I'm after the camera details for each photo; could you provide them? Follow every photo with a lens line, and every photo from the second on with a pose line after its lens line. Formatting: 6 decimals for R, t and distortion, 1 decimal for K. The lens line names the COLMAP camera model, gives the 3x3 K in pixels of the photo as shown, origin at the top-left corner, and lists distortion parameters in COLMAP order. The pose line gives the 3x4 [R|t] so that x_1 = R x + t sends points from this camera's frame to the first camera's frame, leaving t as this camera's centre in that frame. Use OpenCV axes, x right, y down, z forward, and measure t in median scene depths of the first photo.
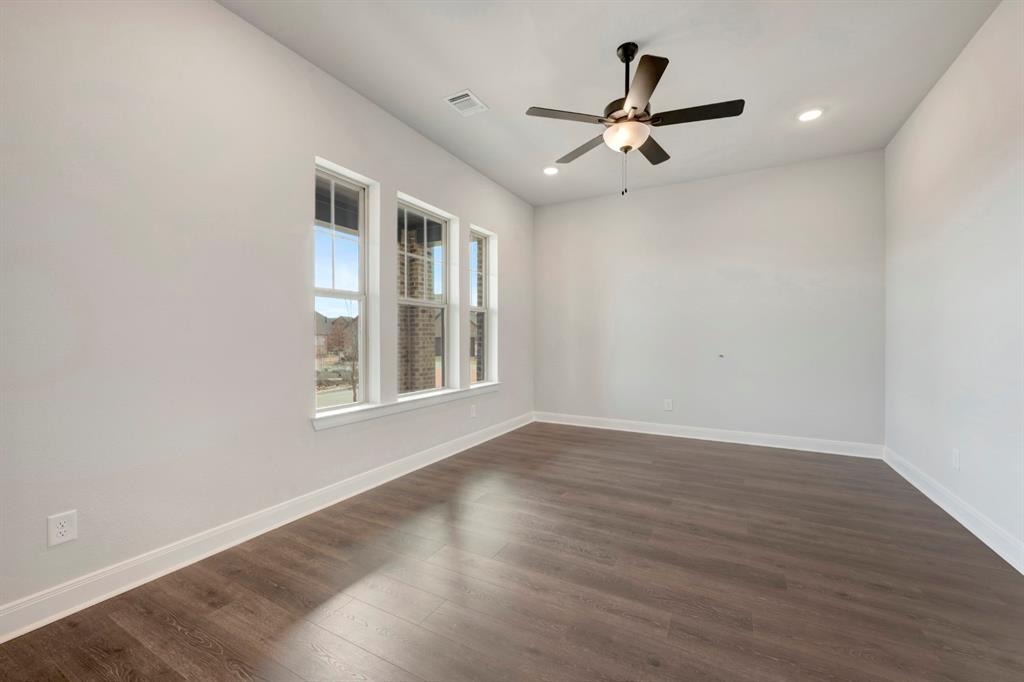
lens RADIAL K [[409.7, 0, 517.3], [0, 409.7, 341.1], [0, 0, 1]] dist [0.000042, -0.000214]
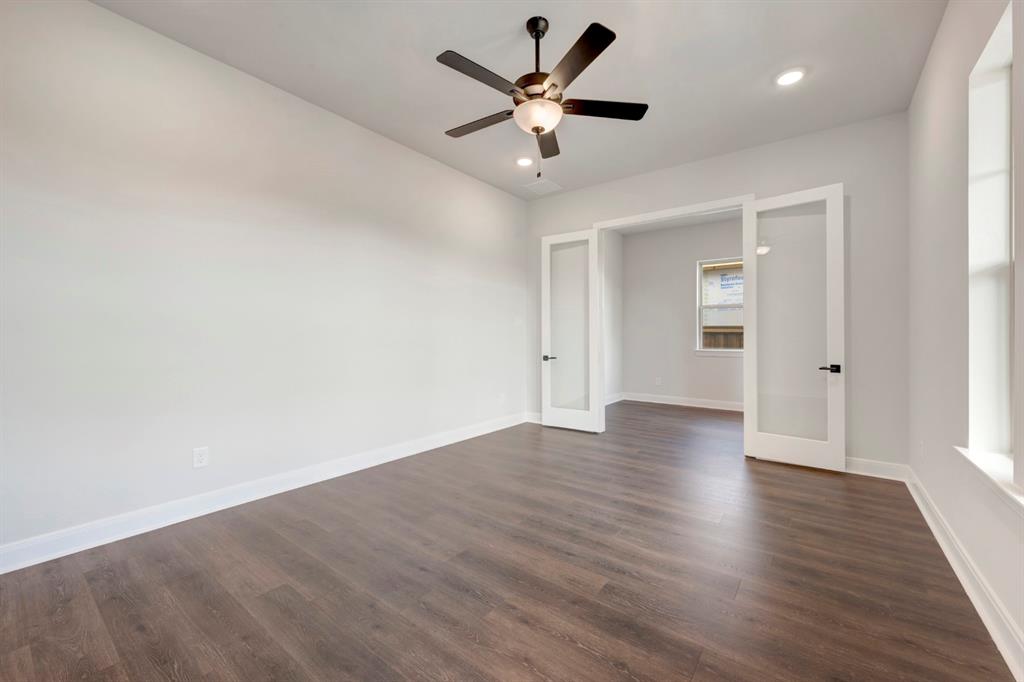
lens RADIAL K [[409.7, 0, 517.3], [0, 409.7, 341.1], [0, 0, 1]] dist [0.000042, -0.000214]
pose [[-0.989663, -0.005179, 0.143320, 0.188073], [-0.002642, 0.999837, 0.017885, -0.010134], [-0.143389, 0.017321, -0.989515, 1.962155]]
